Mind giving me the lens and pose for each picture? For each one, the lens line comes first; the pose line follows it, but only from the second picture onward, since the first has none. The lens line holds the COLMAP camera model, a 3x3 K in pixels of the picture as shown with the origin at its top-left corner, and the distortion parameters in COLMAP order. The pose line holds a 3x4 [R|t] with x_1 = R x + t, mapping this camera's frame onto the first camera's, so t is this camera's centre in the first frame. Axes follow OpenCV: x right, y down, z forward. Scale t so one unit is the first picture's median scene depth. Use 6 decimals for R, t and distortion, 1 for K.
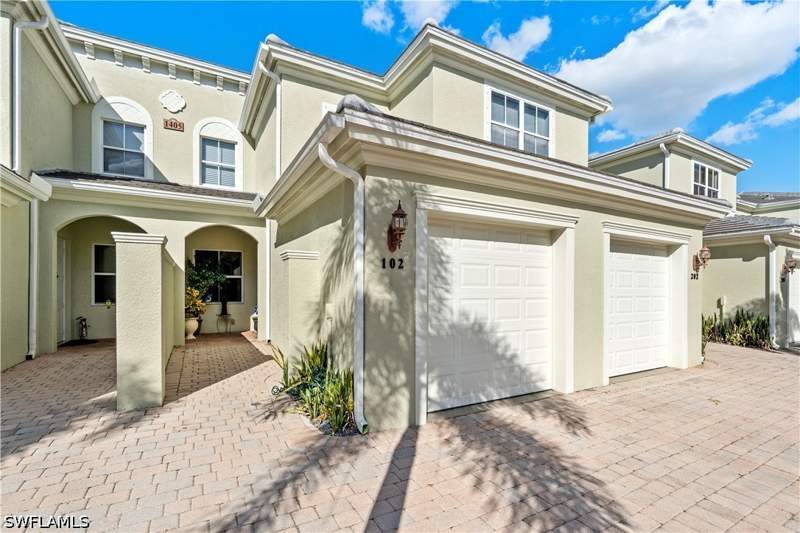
lens RADIAL K [[364.5, 0, 400.6], [0, 364.5, 290.4], [0, 0, 1]] dist [-0.007076, 0.000206]
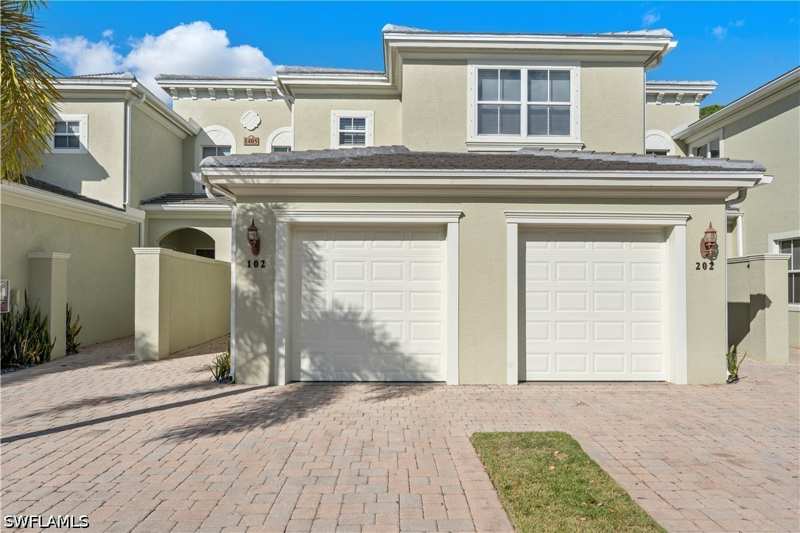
lens RADIAL K [[503.5, 0, 400.1], [0, 503.5, 279.7], [0, 0, 1]] dist [0.001586, -0.000452]
pose [[0.882267, -0.007003, -0.470697, 1.171929], [-0.002459, 0.999807, -0.019484, 0.018497], [0.470742, 0.018348, 0.882080, -0.367576]]
